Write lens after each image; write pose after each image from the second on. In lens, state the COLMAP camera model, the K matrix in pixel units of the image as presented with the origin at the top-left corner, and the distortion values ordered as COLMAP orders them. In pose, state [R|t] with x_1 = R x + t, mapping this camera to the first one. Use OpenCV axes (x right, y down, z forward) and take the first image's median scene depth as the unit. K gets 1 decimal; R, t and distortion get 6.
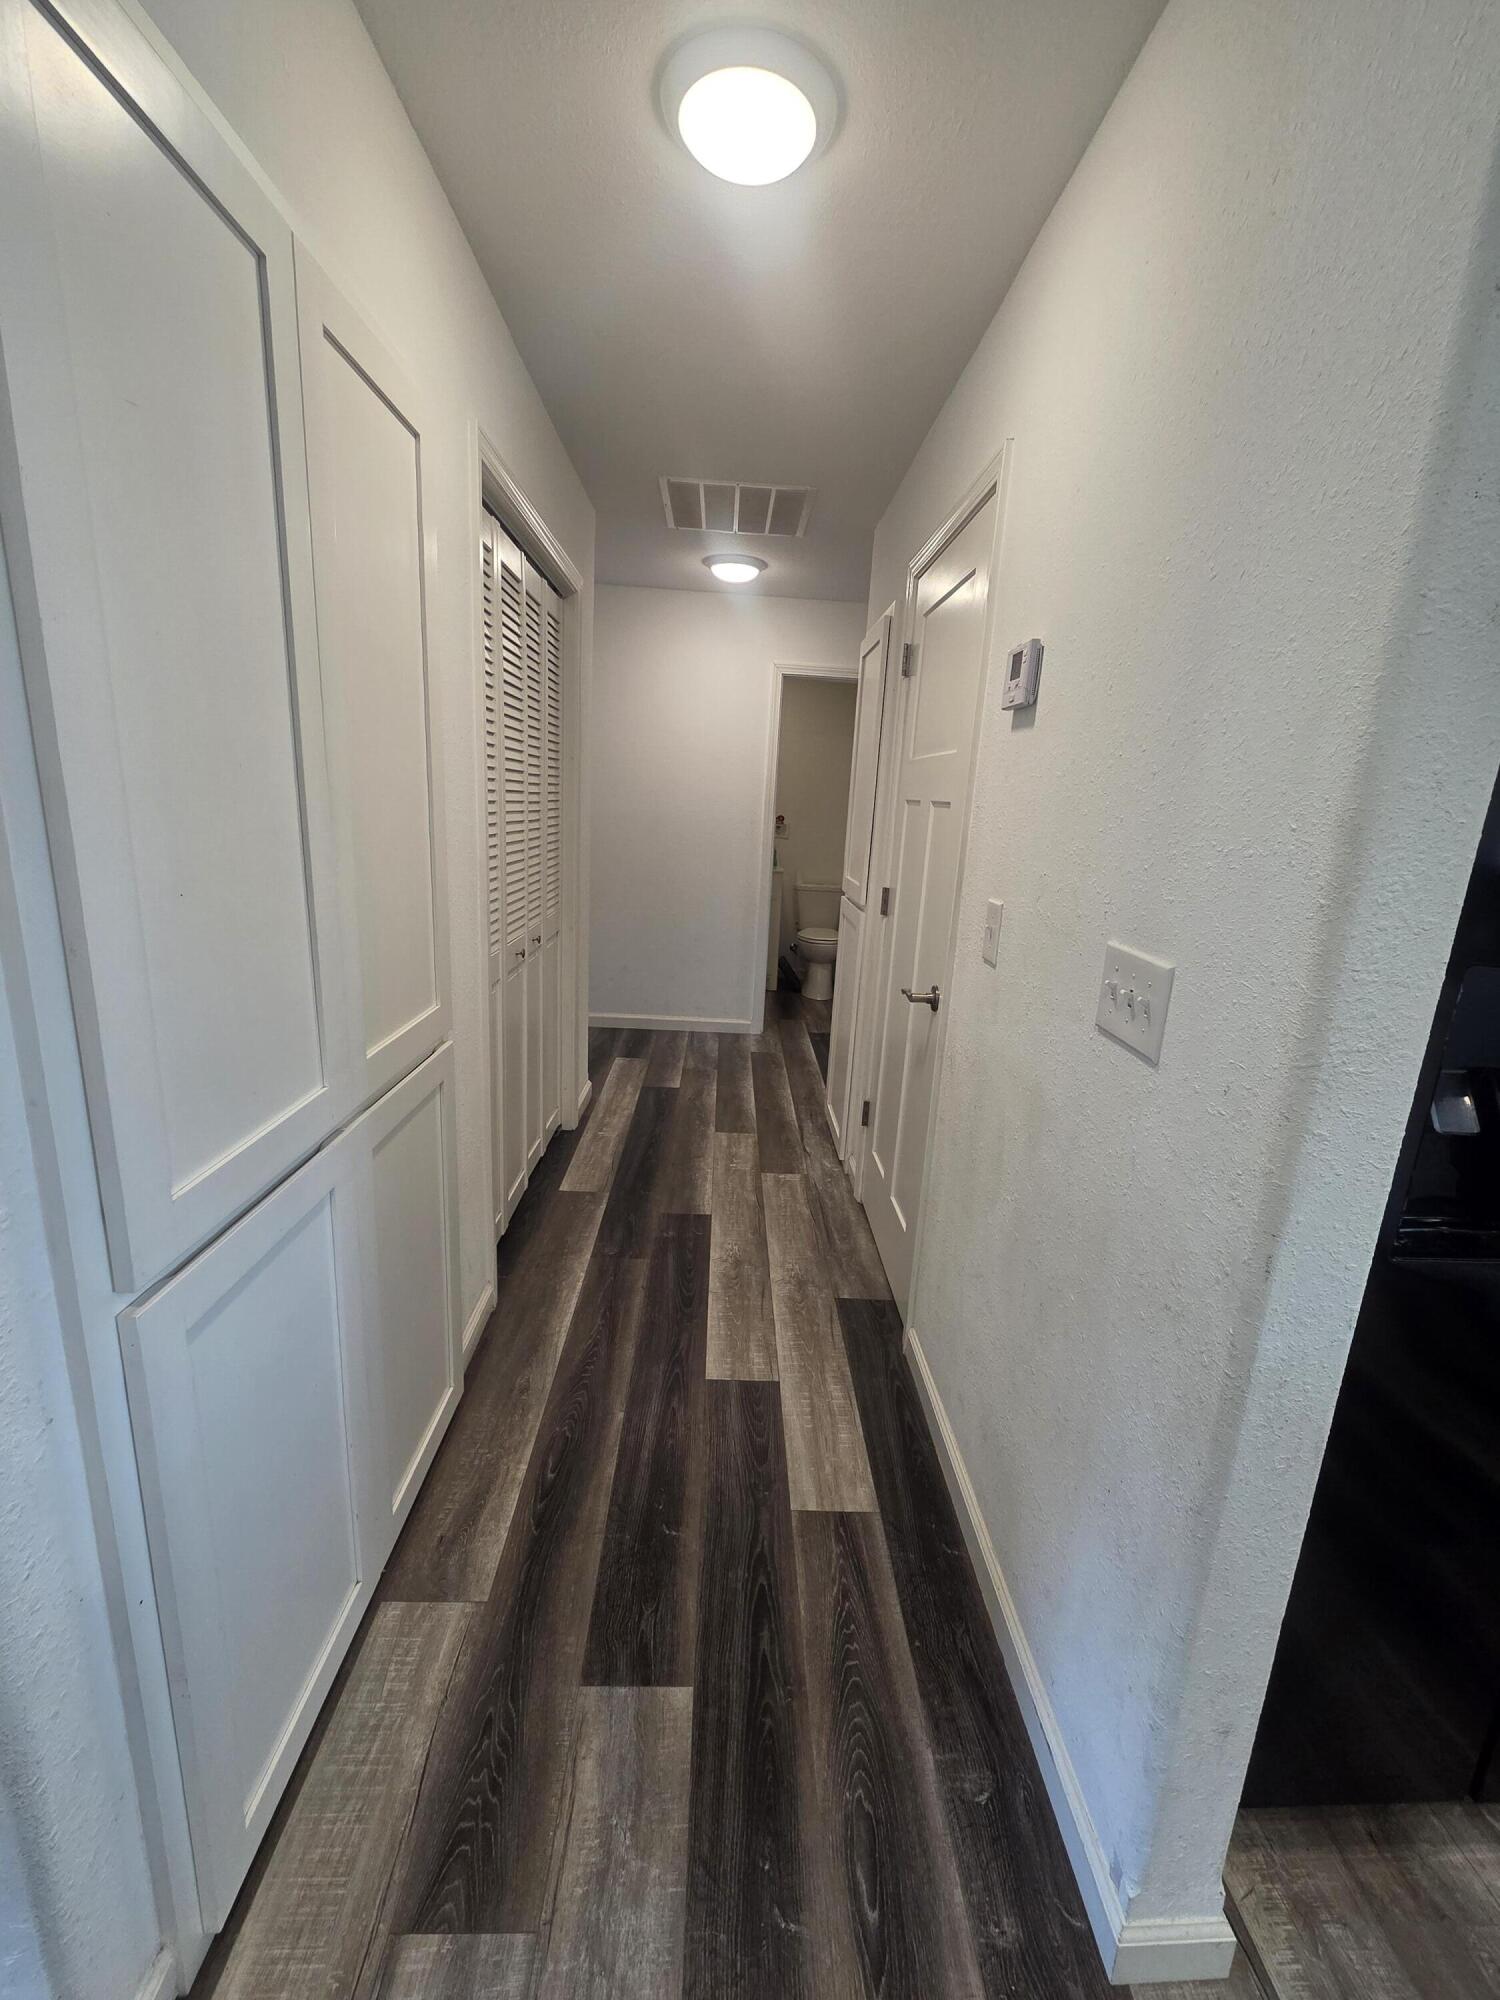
lens RADIAL K [[826.4, 0, 750.0], [0, 826.4, 1000.0], [0, 0, 1]] dist [0.001725, 0.000142]
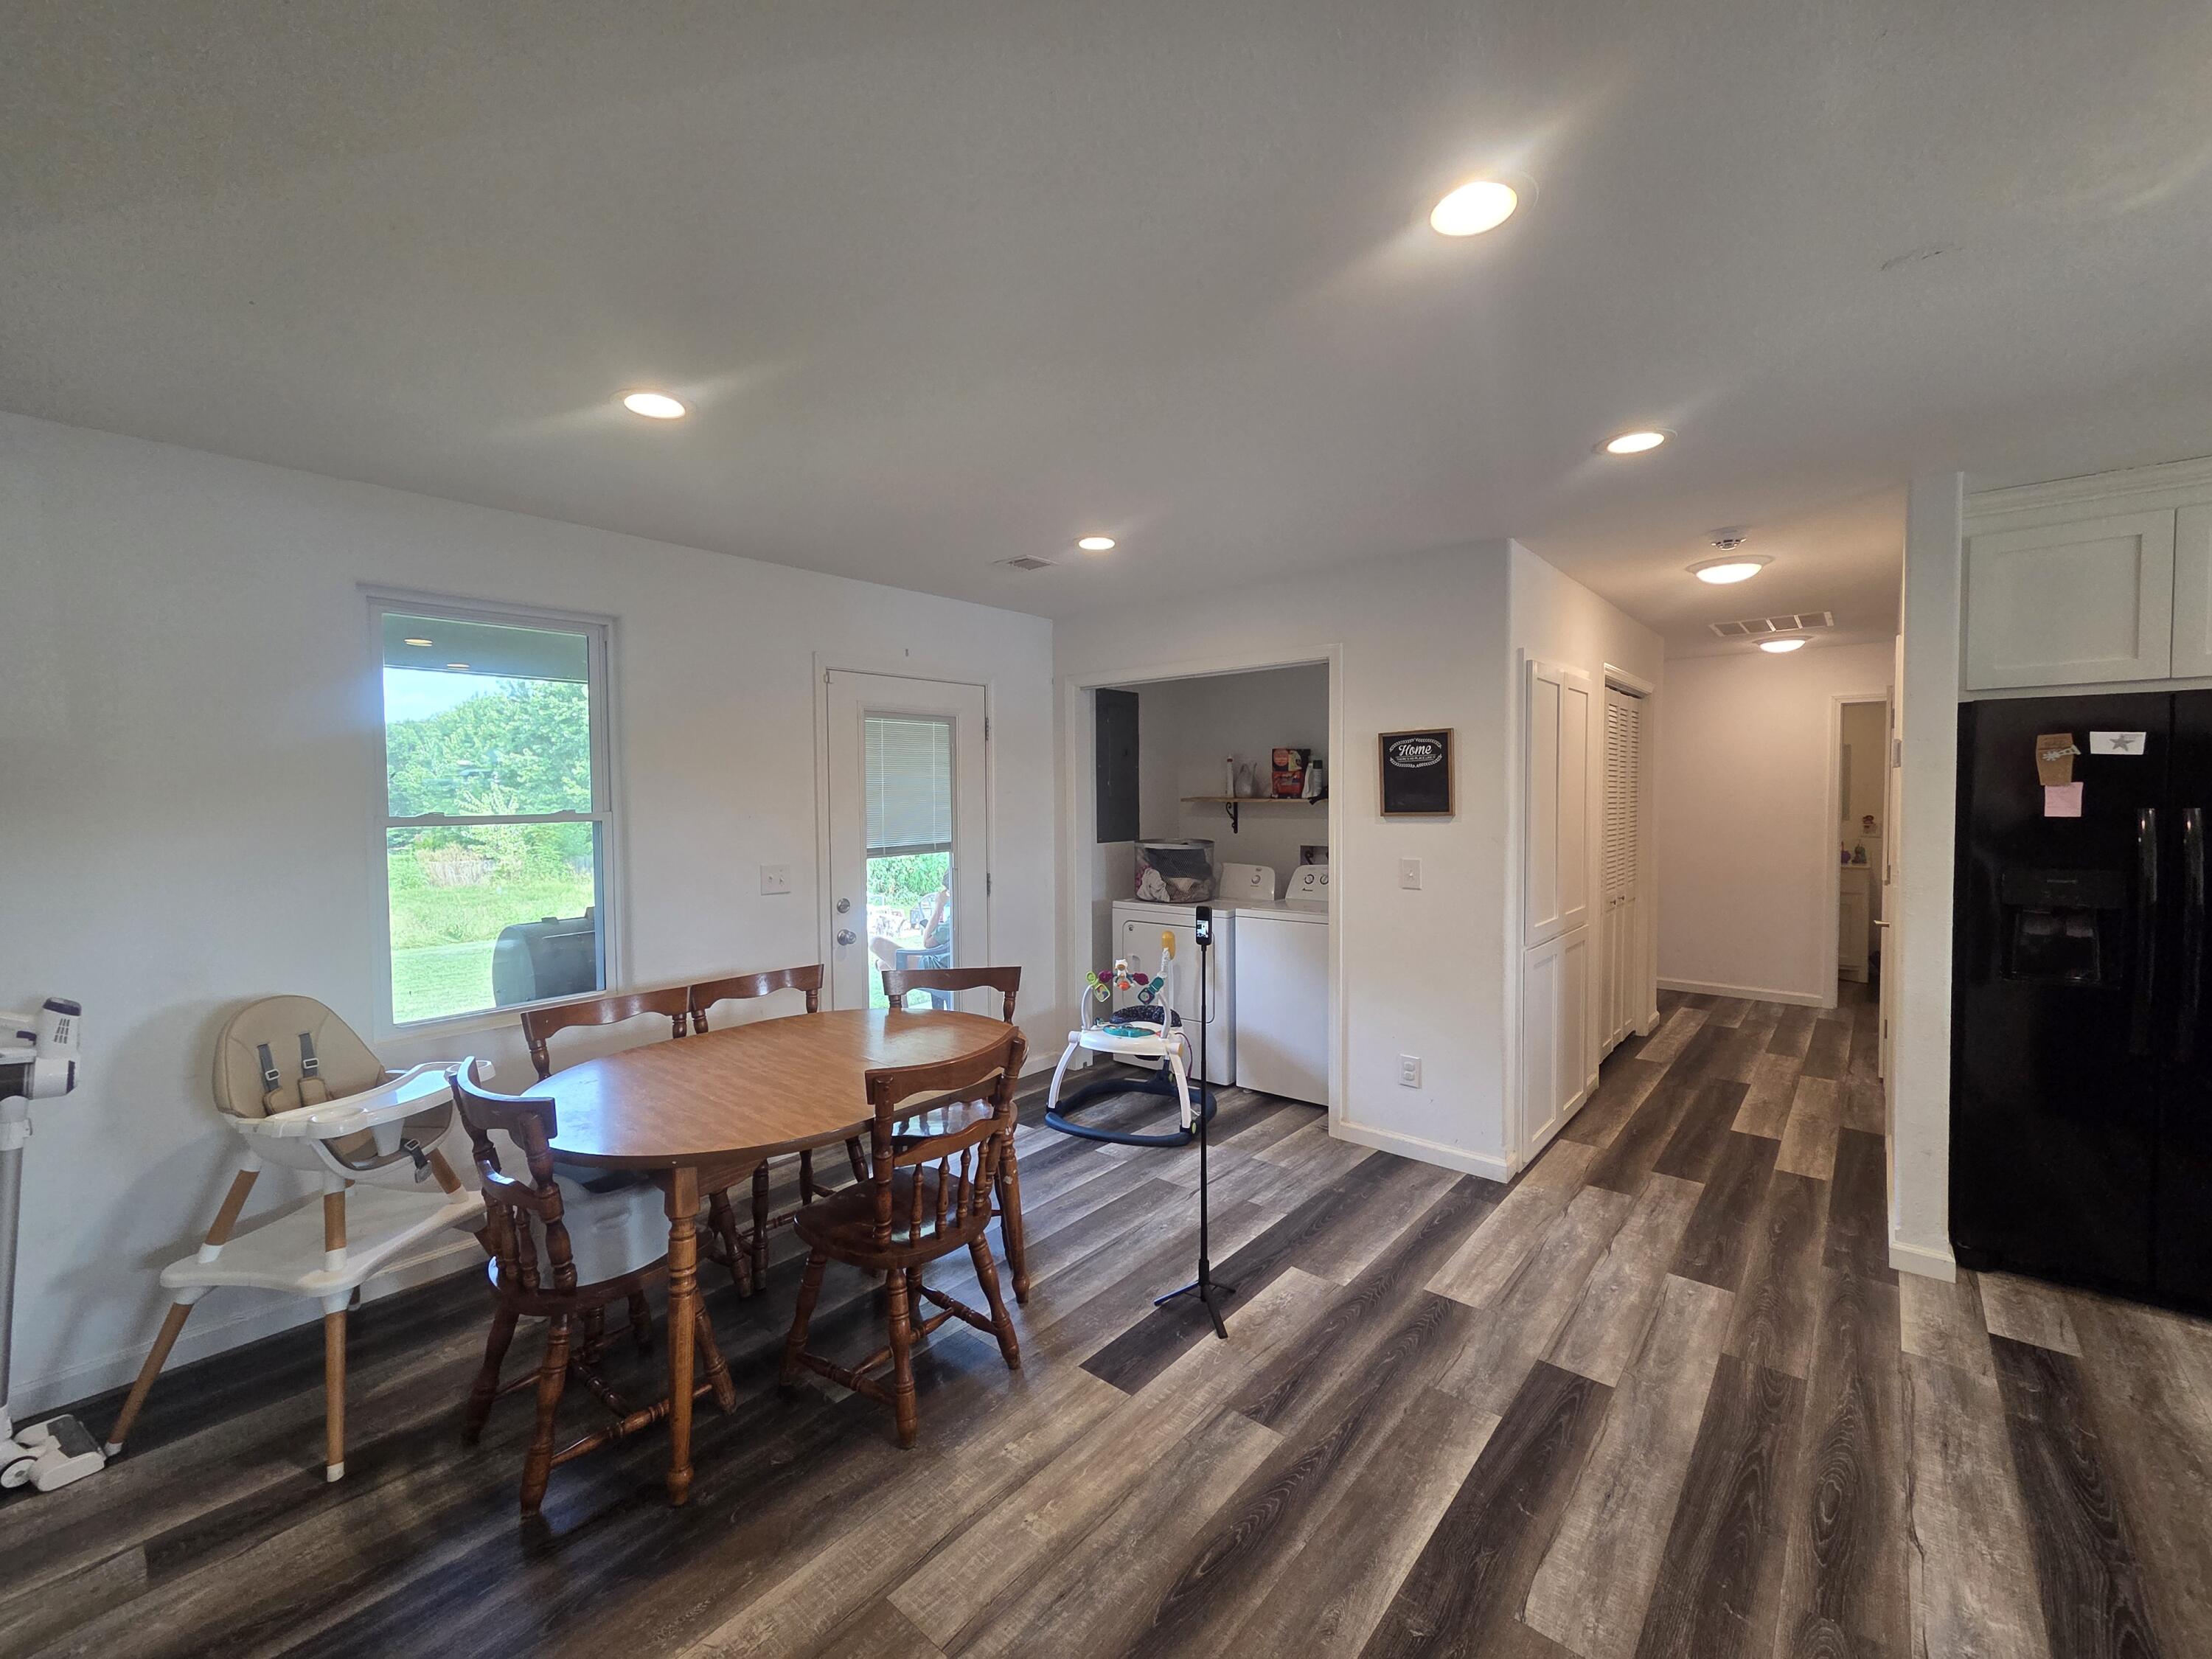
lens RADIAL K [[905.8, 0, 1106.0], [0, 905.8, 829.5], [0, 0, 1]] dist [-0.000352, 0.000378]
pose [[0.740195, -0.032368, -0.671613, 0.238160], [-0.112967, 0.978656, -0.171669, 0.259197], [0.662834, 0.202939, 0.720740, -1.211053]]
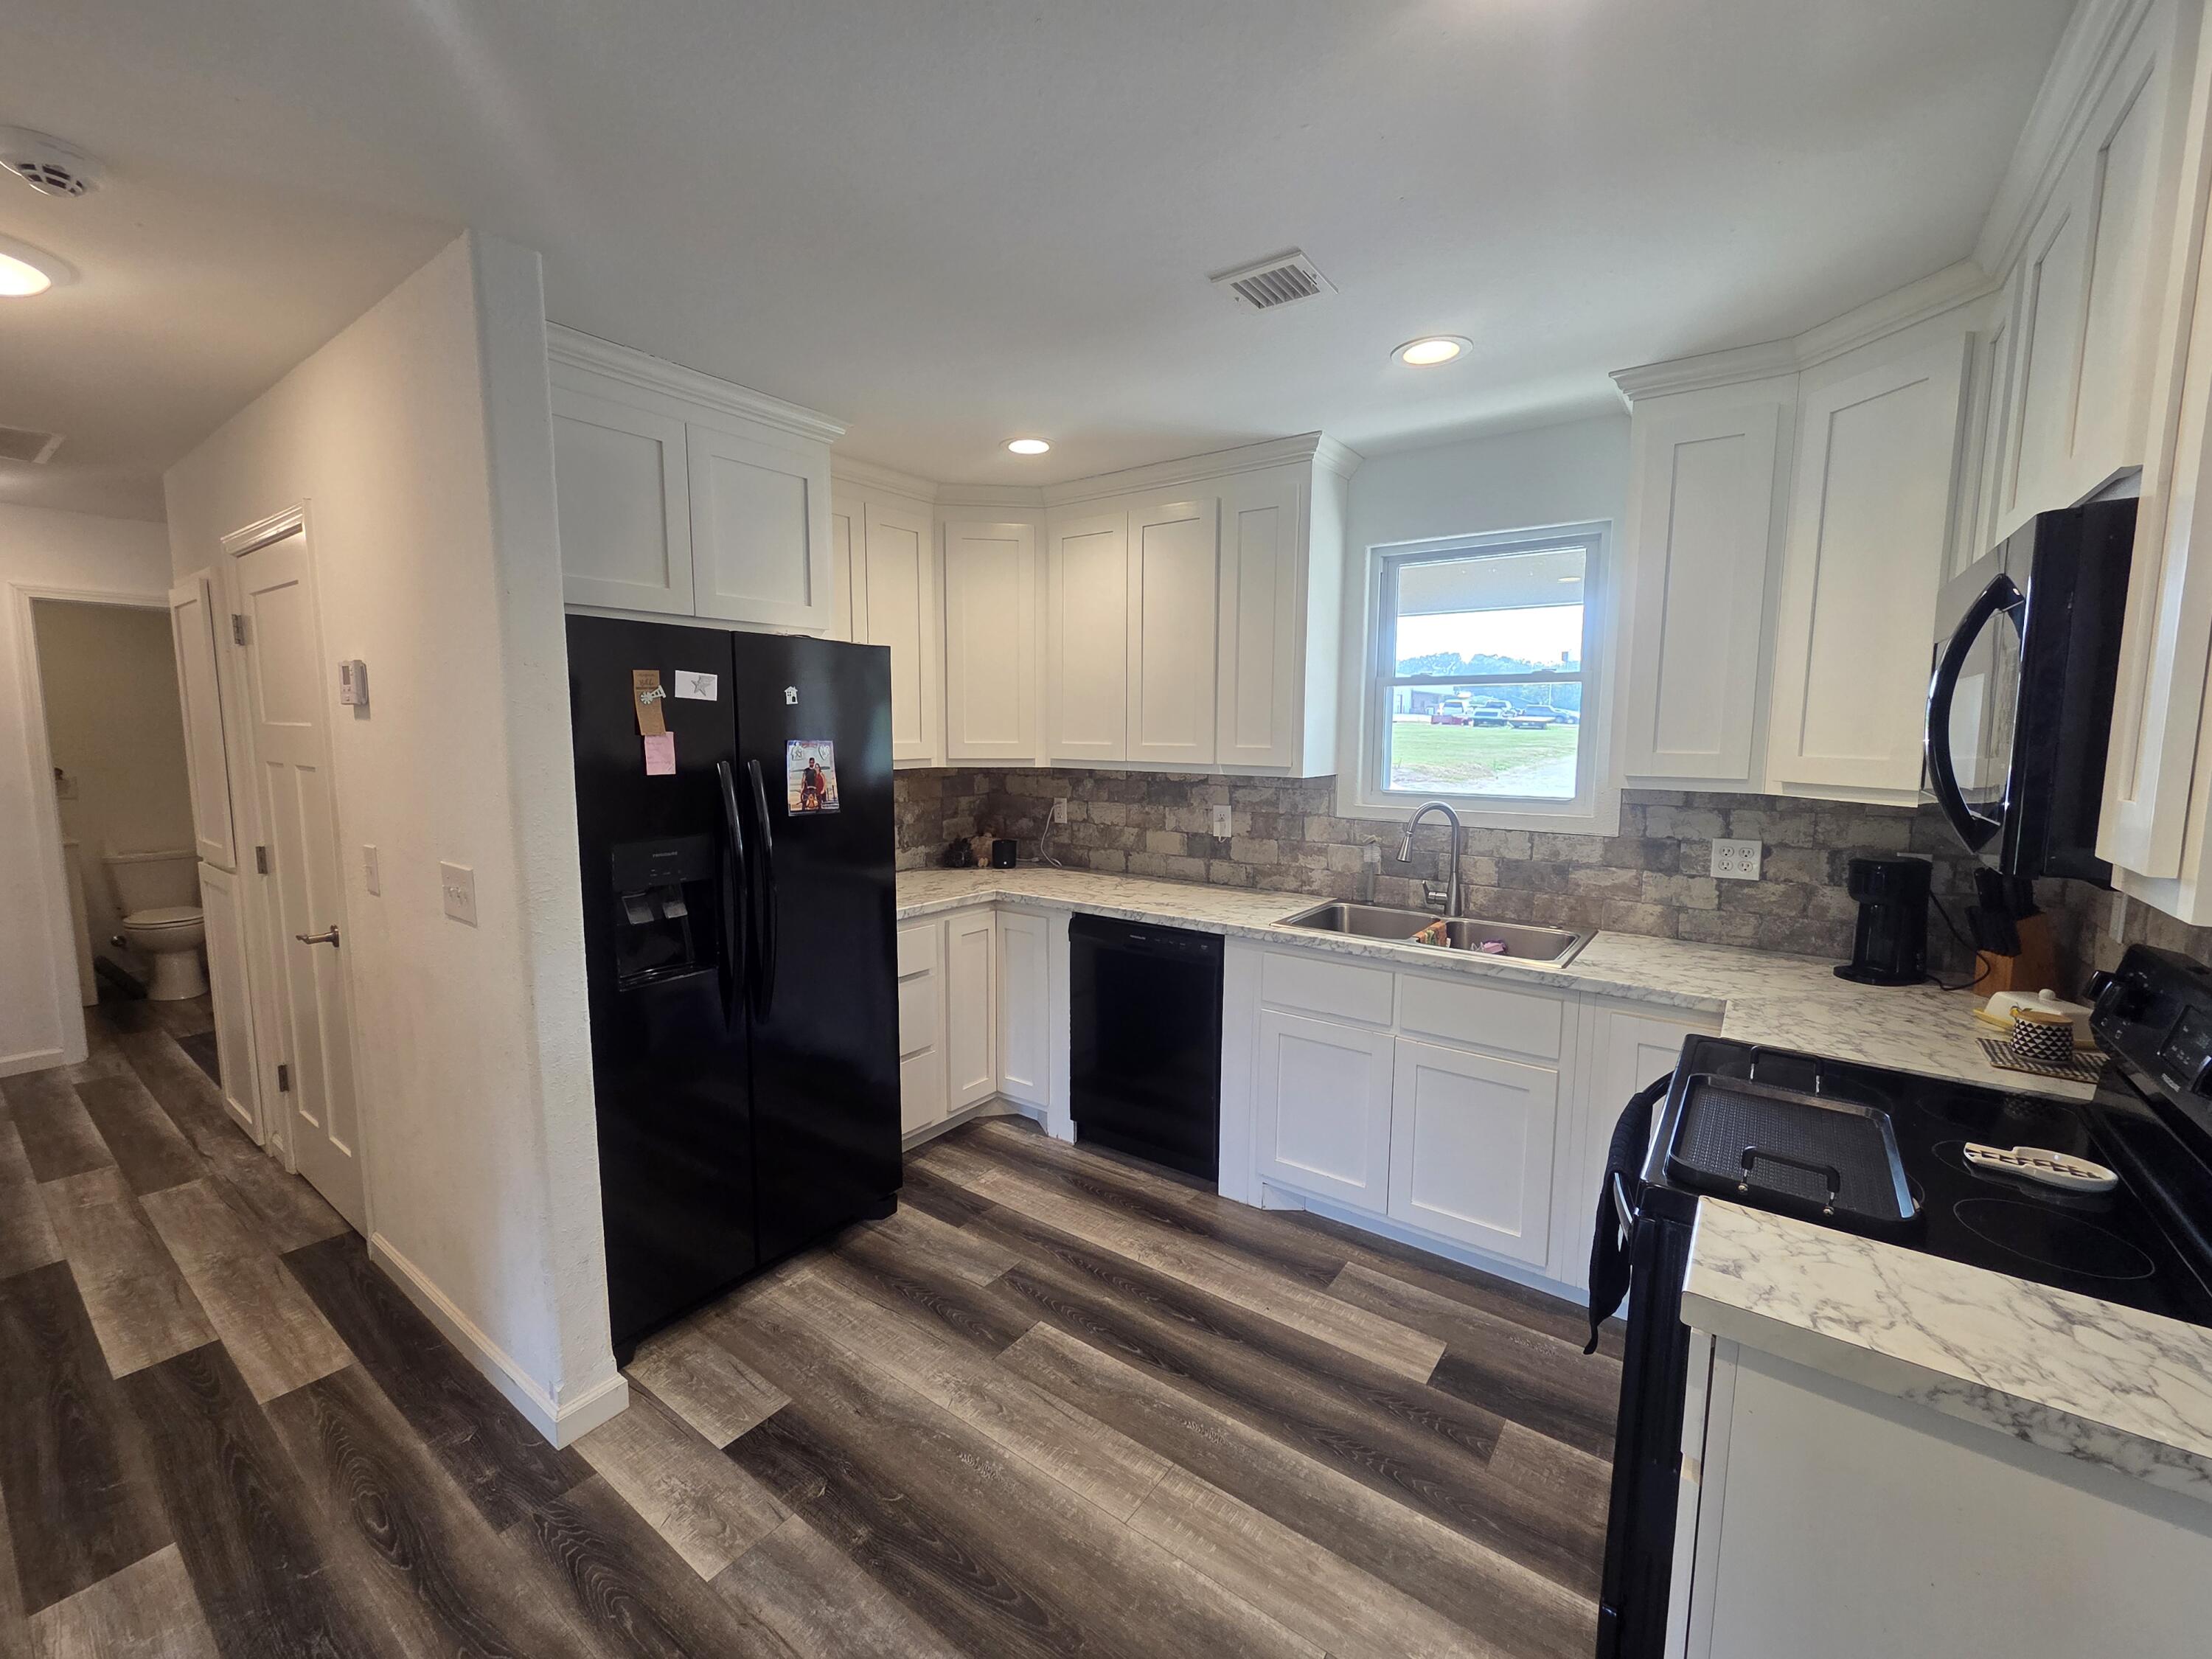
lens RADIAL K [[914.0, 0, 1108.4], [0, 914.0, 824.1], [0, 0, 1]] dist [0.001725, 0.000142]
pose [[0.614282, -0.135554, 0.777356, -0.070038], [0.215648, 0.976471, -0.000134, 0.066602], [-0.759048, 0.167717, 0.629061, -0.540456]]
